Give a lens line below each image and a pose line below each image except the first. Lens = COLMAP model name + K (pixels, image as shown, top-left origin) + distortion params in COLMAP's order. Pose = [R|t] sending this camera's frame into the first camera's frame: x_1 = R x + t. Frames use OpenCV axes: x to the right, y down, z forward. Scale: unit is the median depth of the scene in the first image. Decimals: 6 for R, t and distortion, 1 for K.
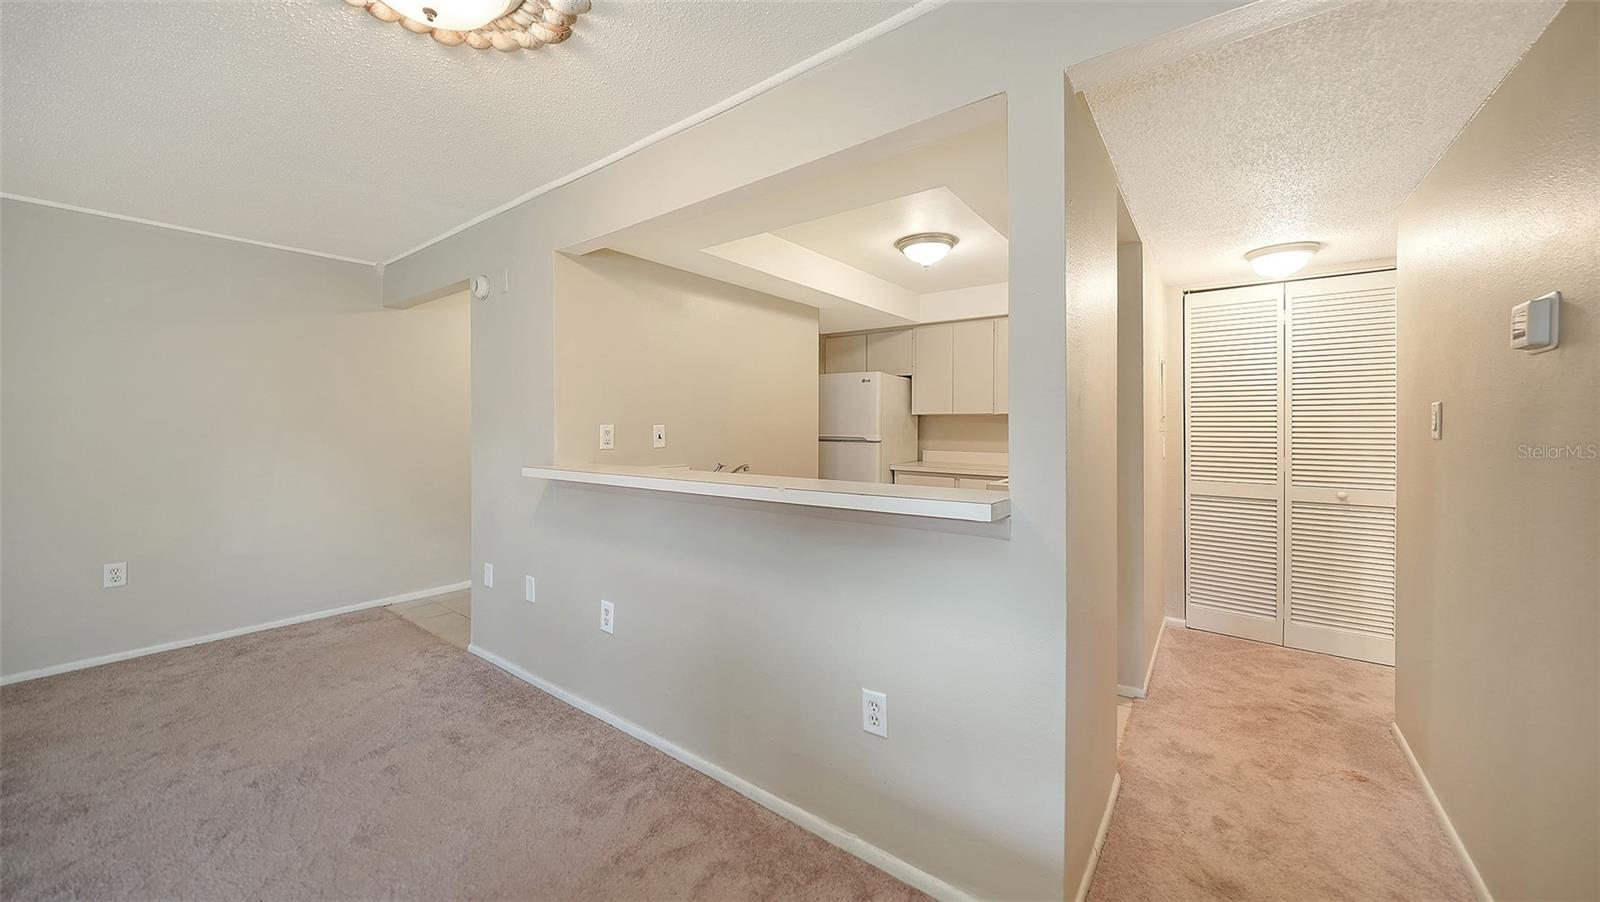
lens RADIAL K [[551.7, 0, 788.5], [0, 551.7, 451.0], [0, 0, 1]] dist [-0.012239, 0.000551]
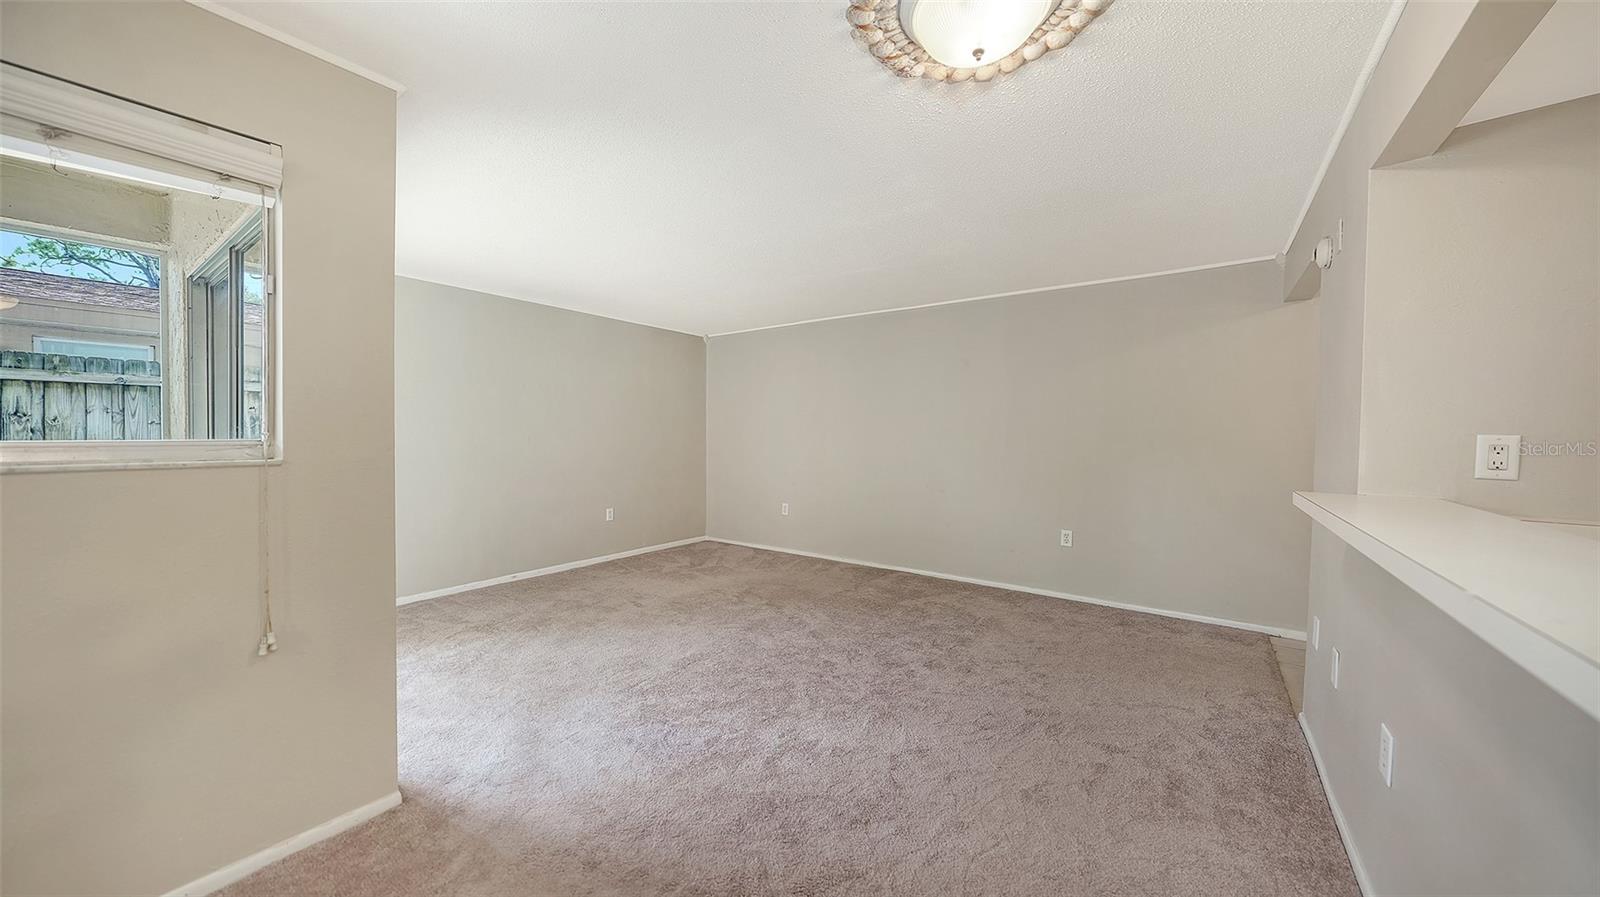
lens RADIAL K [[551.7, 0, 788.5], [0, 551.7, 448.5], [0, 0, 1]] dist [-0.012239, 0.000551]
pose [[0.002815, 0.029497, -0.999561, 0.196114], [-0.047894, 0.998422, 0.029328, -0.014524], [0.998848, 0.047790, 0.004223, 0.257056]]
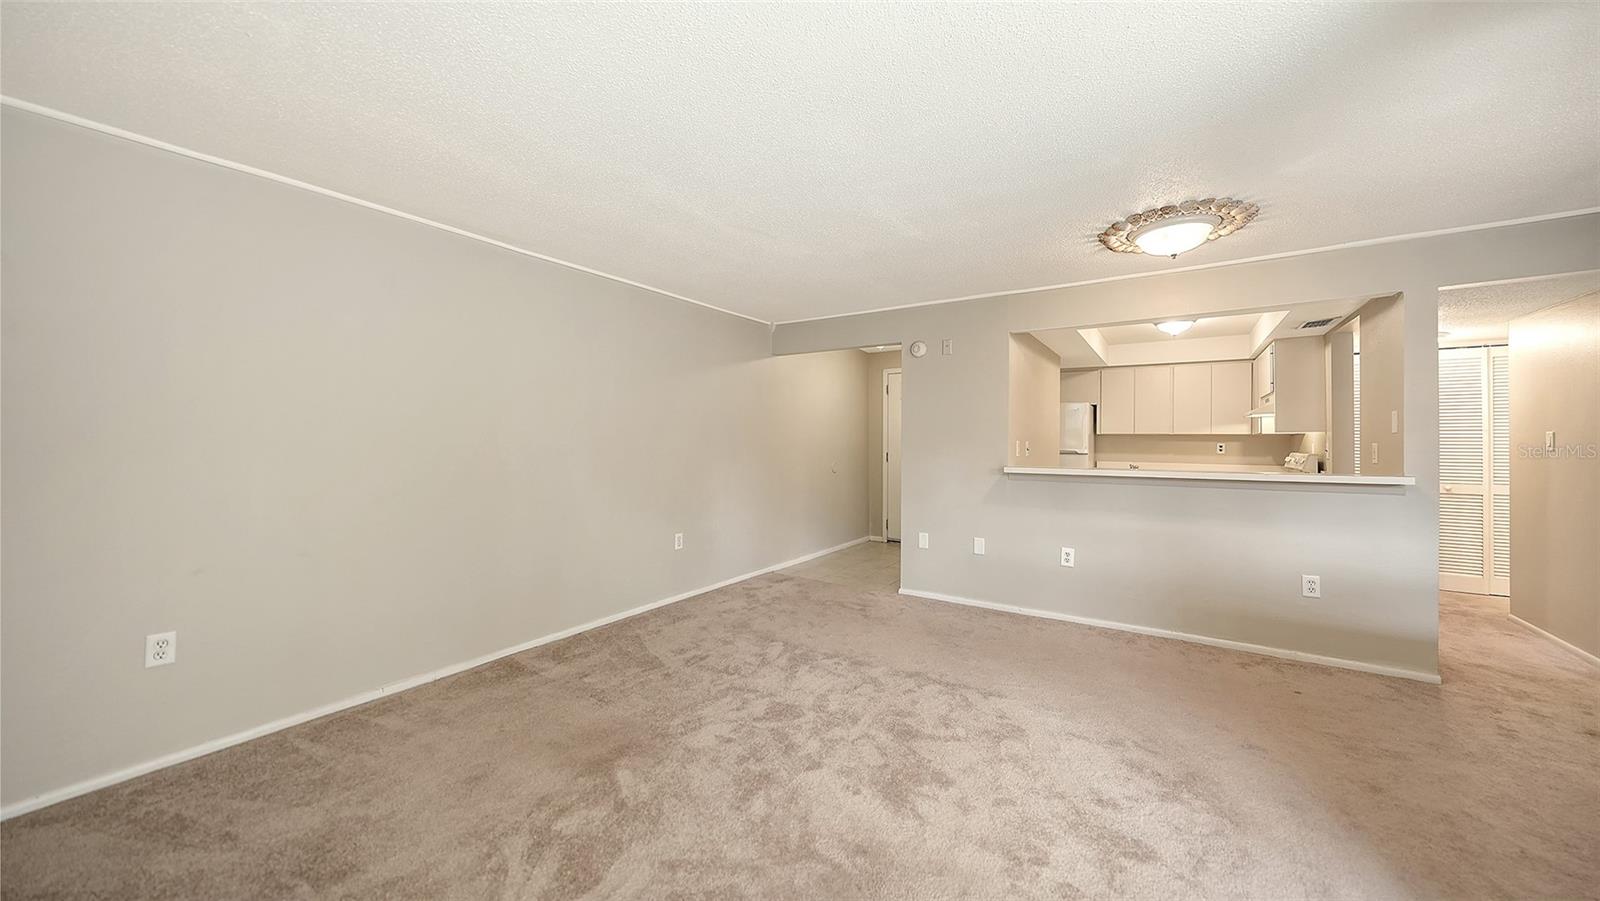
lens RADIAL K [[551.7, 0, 788.5], [0, 551.7, 450.5], [0, 0, 1]] dist [-0.012239, 0.000551]
pose [[0.999699, 0.005485, 0.023897, -0.884314], [-0.004788, 0.999564, -0.029141, 0.024048], [-0.024046, 0.029018, 0.999290, -0.467588]]
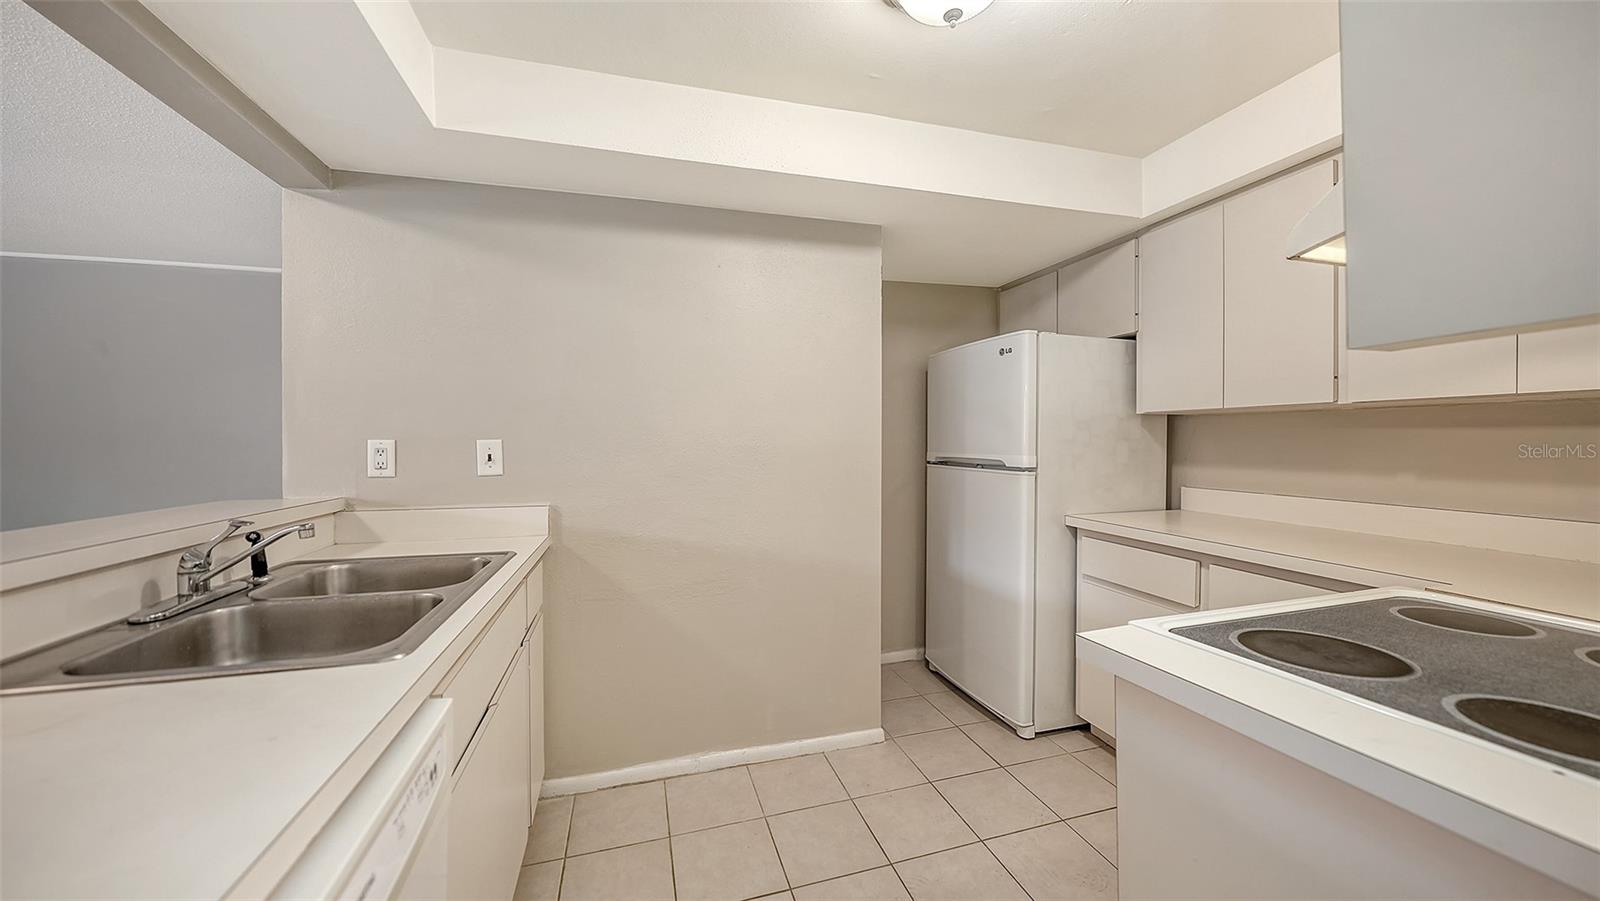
lens RADIAL K [[551.7, 0, 788.5], [0, 551.7, 450.5], [0, 0, 1]] dist [-0.012239, 0.000551]
pose [[0.798853, 0.007793, -0.601476, 0.432748], [-0.021074, 0.999665, -0.015038, -0.032535], [0.601157, 0.024689, 0.798749, 0.697076]]
